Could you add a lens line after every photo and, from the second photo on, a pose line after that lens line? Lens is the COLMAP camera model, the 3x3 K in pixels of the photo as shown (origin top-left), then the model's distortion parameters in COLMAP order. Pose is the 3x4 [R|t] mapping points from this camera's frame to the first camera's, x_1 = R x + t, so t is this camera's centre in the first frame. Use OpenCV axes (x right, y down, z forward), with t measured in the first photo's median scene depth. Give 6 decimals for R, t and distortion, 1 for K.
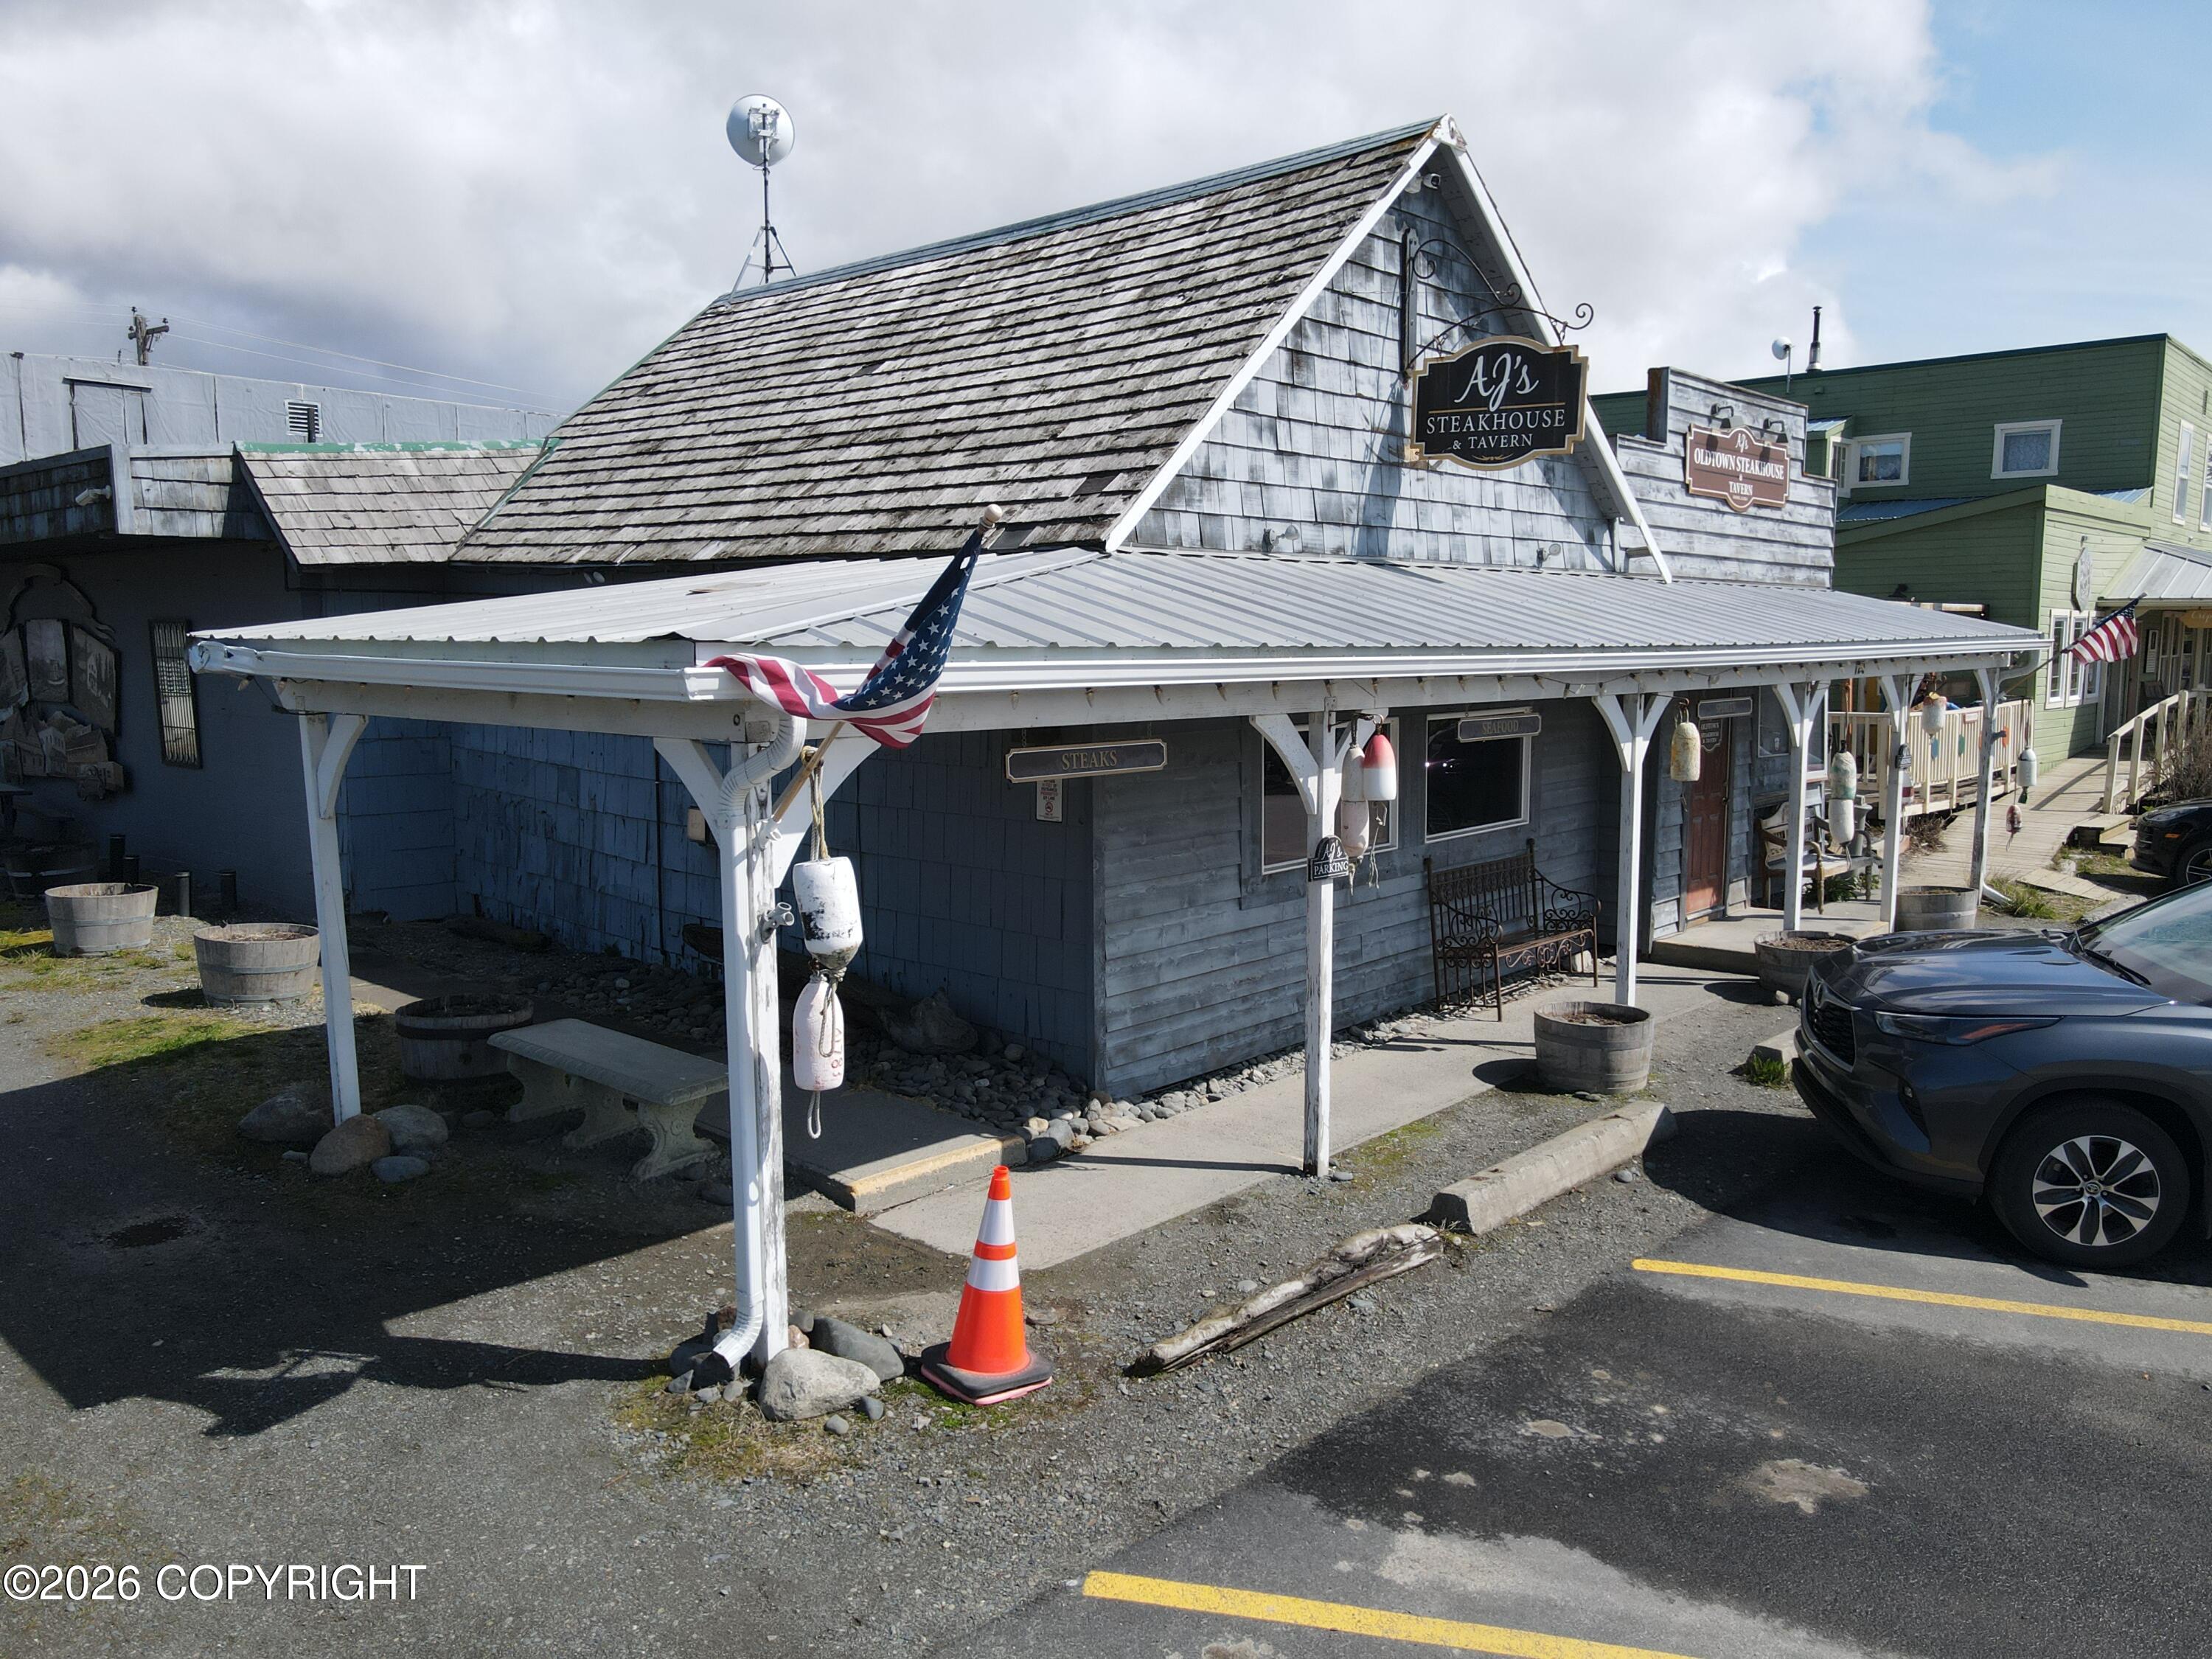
lens RADIAL K [[1608.1, 0, 1106.0], [0, 1608.1, 829.5], [0, 0, 1]] dist [0.018236, 0.004463]
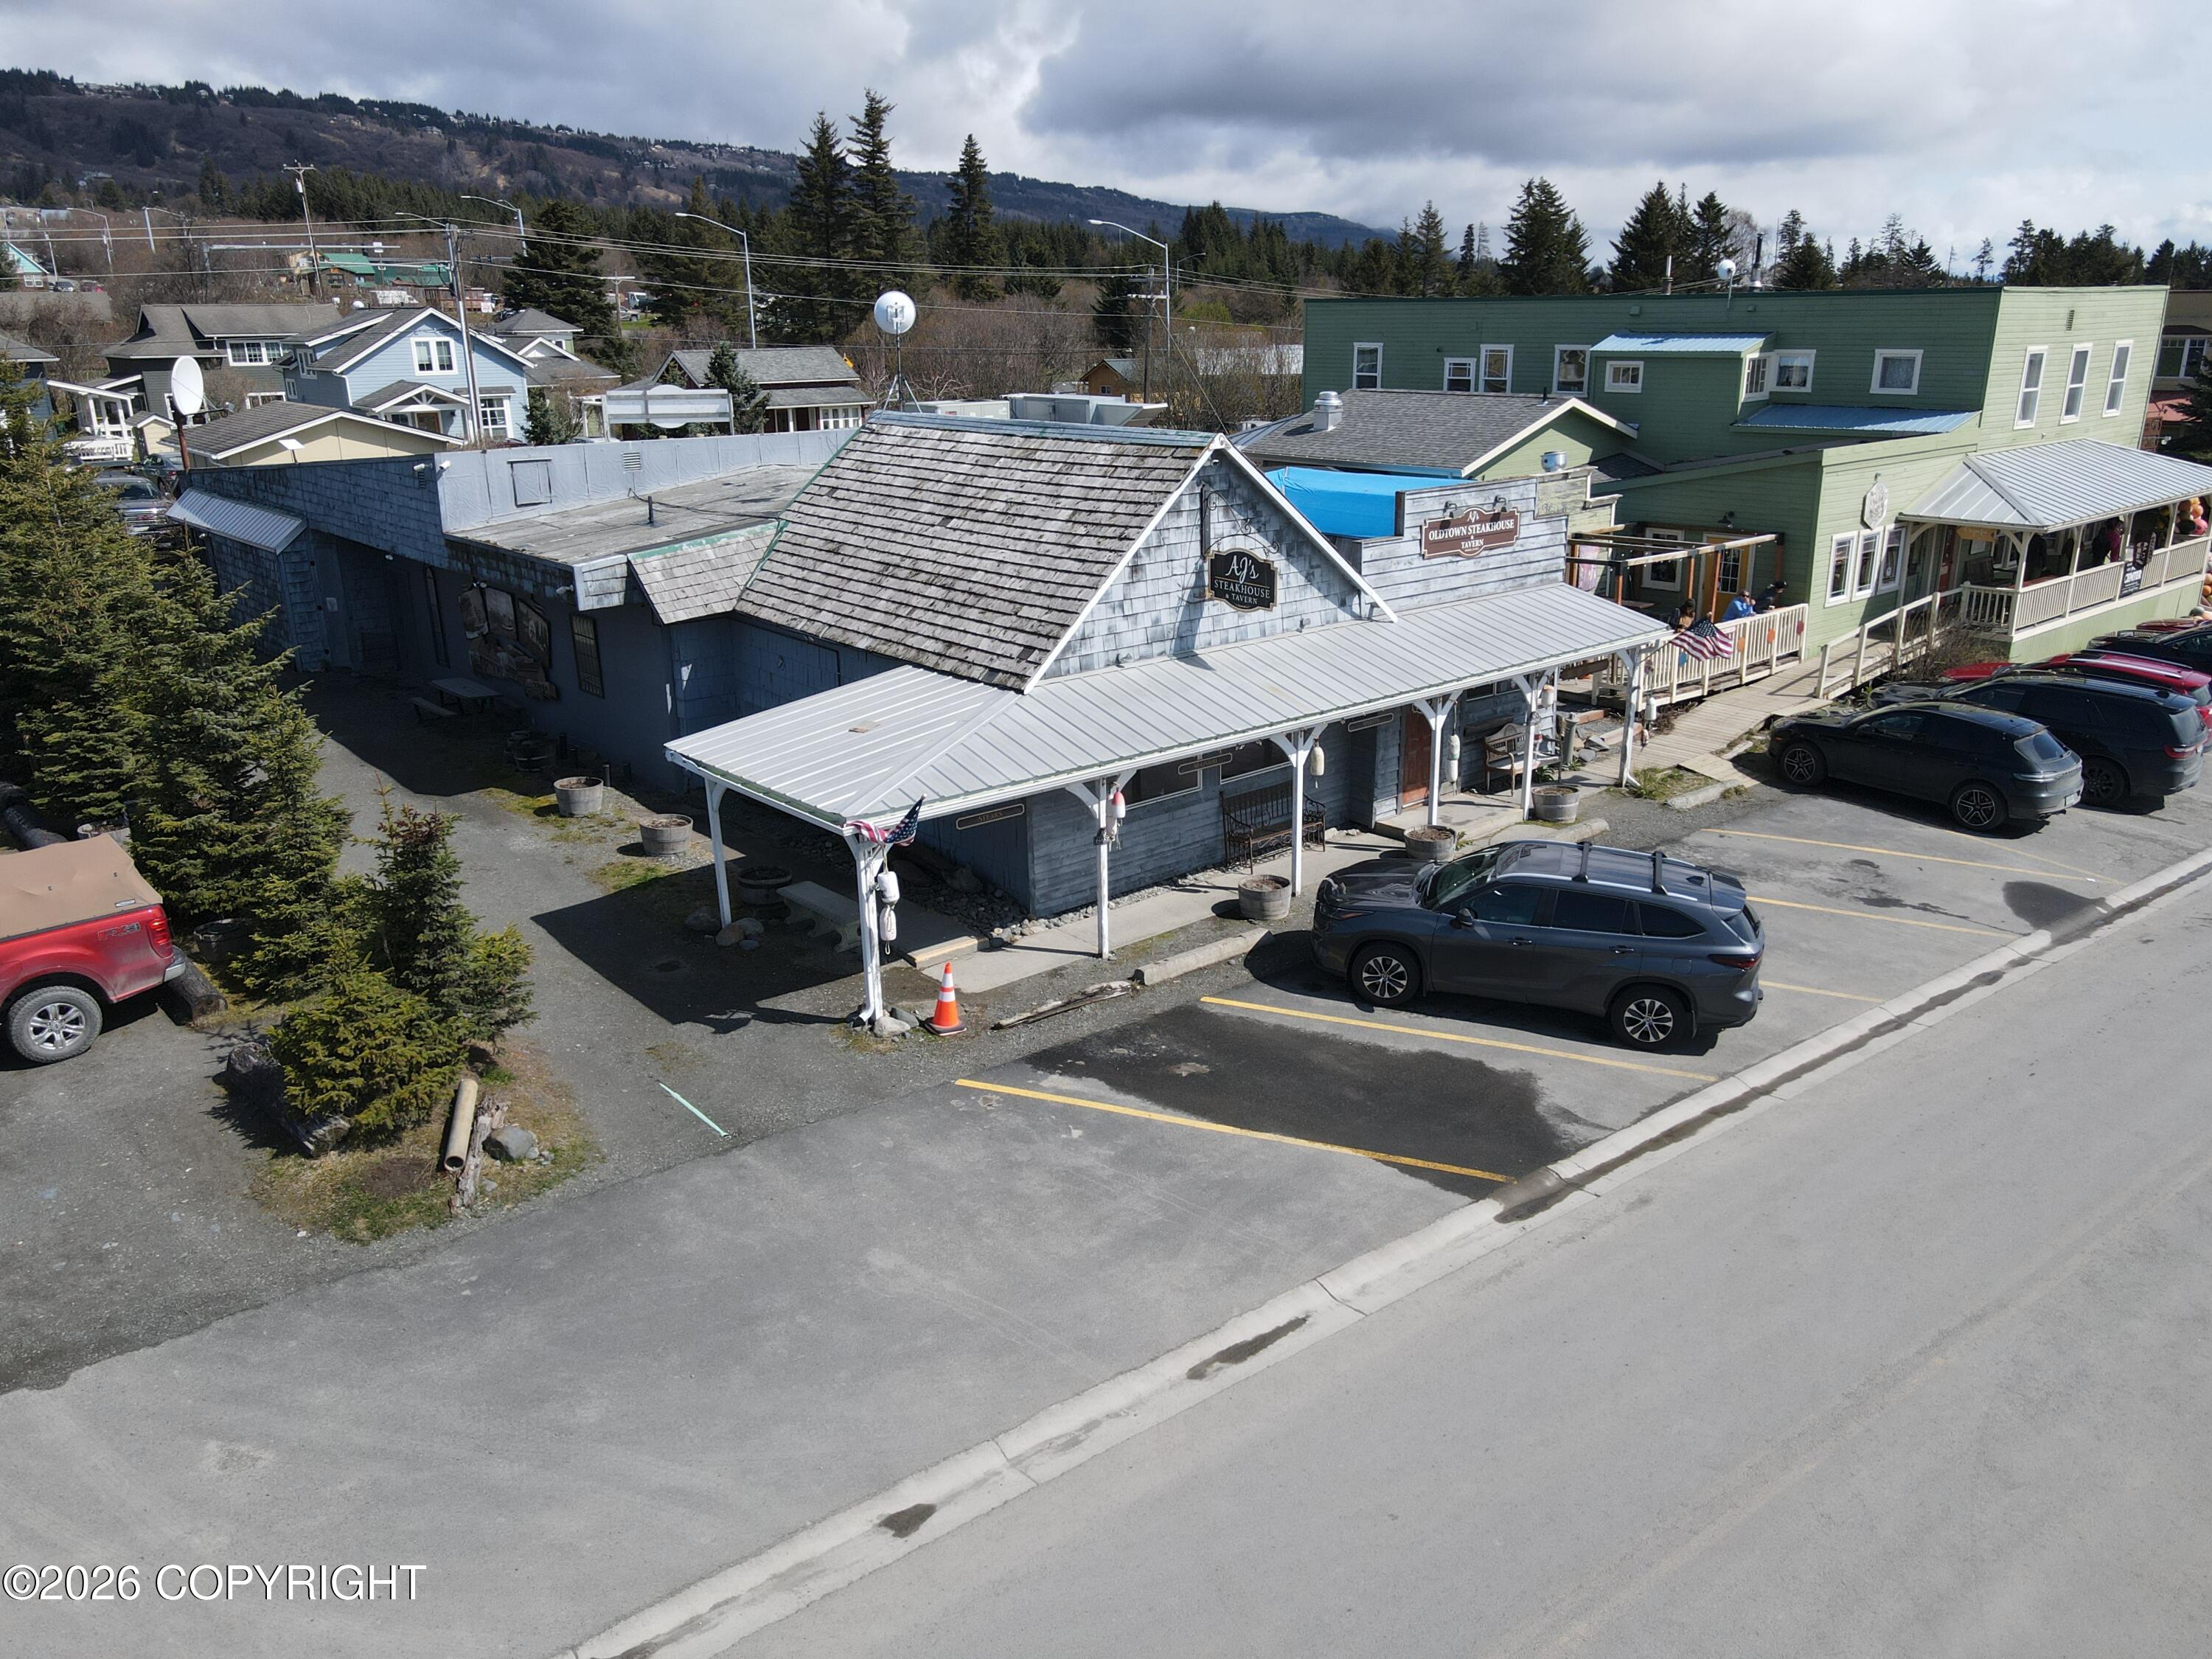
lens RADIAL K [[1608.1, 0, 1106.0], [0, 1608.1, 829.5], [0, 0, 1]] dist [0.018236, 0.004463]
pose [[0.992541, 0.027467, -0.118778, 0.360066], [-0.004168, 0.981365, 0.192105, -0.385955], [0.121841, -0.190177, 0.974160, -1.165824]]
